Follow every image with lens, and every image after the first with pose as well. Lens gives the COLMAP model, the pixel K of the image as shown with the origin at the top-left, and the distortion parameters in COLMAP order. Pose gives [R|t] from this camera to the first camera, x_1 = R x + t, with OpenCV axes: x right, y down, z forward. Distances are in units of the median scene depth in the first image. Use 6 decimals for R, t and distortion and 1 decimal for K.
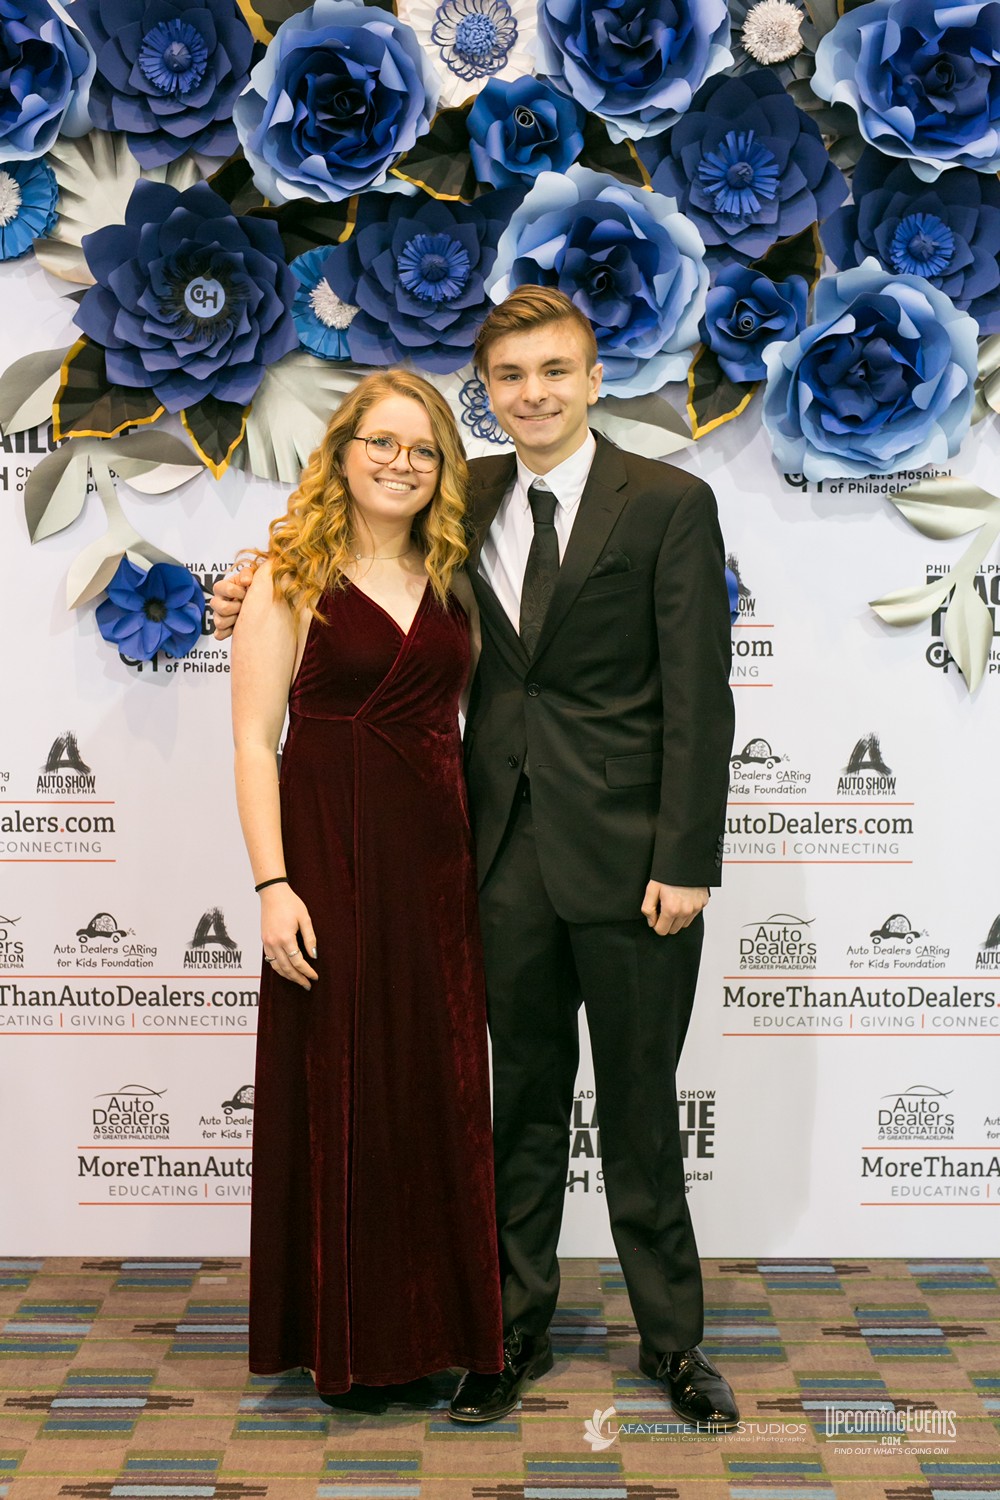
lens RADIAL K [[2127.4, 0, 489.6], [0, 2127.4, 750.9], [0, 0, 1]] dist [0.020897, 0.009381]
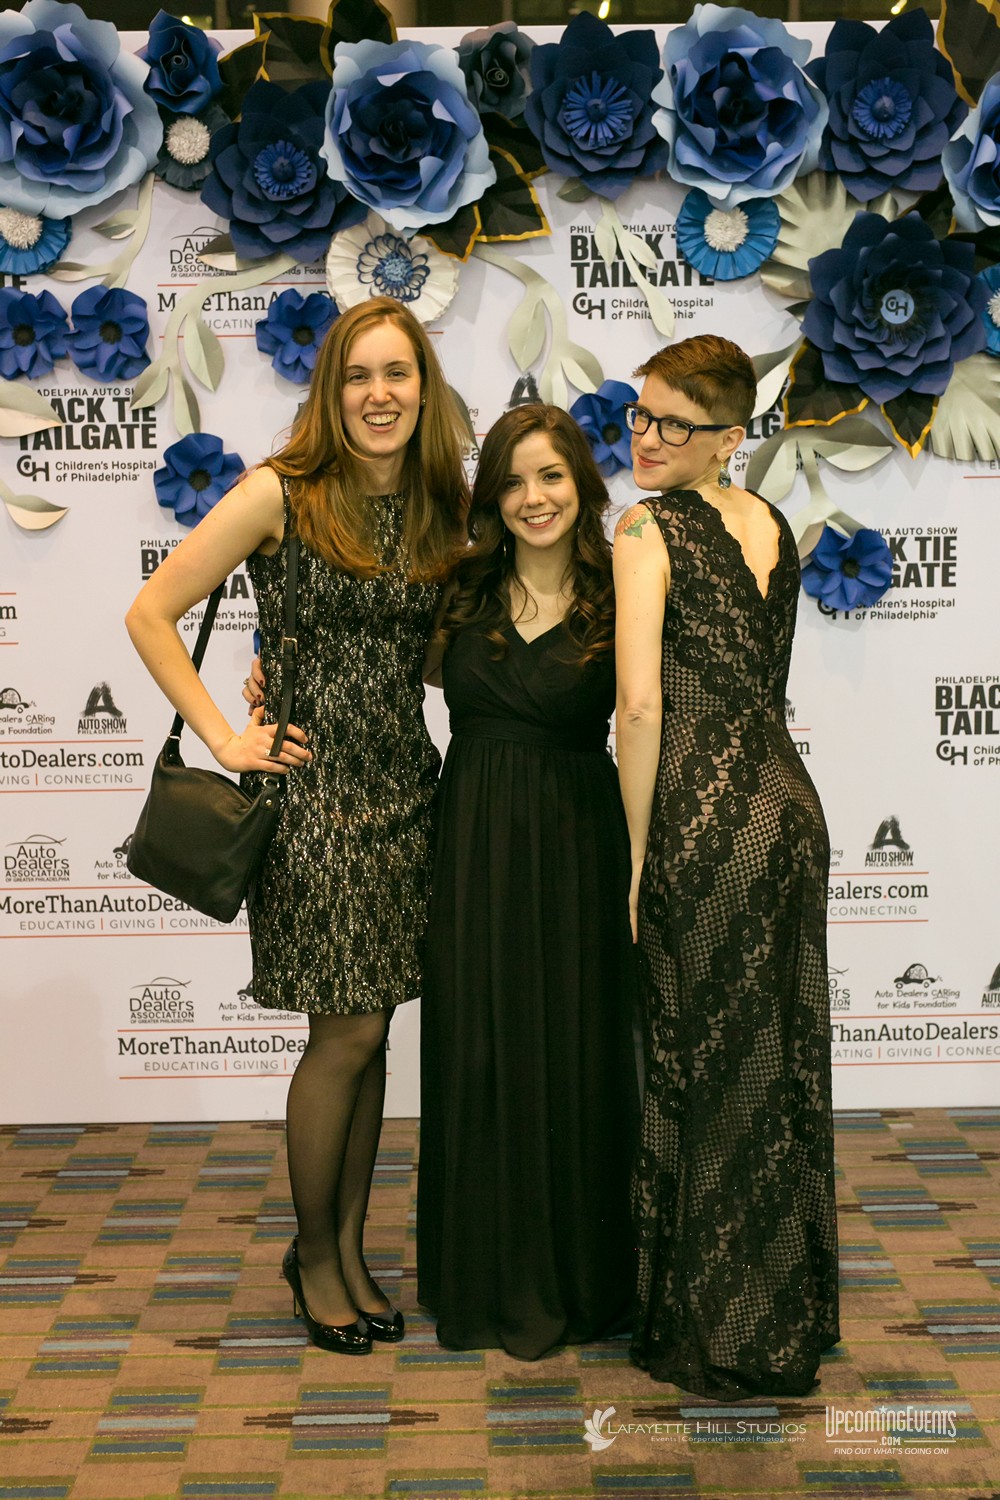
lens RADIAL K [[2157.7, 0, 491.7], [0, 2157.7, 749.8], [0, 0, 1]] dist [0.014348, 0.054529]
pose [[0.999578, -0.020714, 0.020364, -0.397261], [0.020421, 0.999686, 0.014490, 0.015023], [-0.020658, -0.014068, 0.999688, -0.221553]]
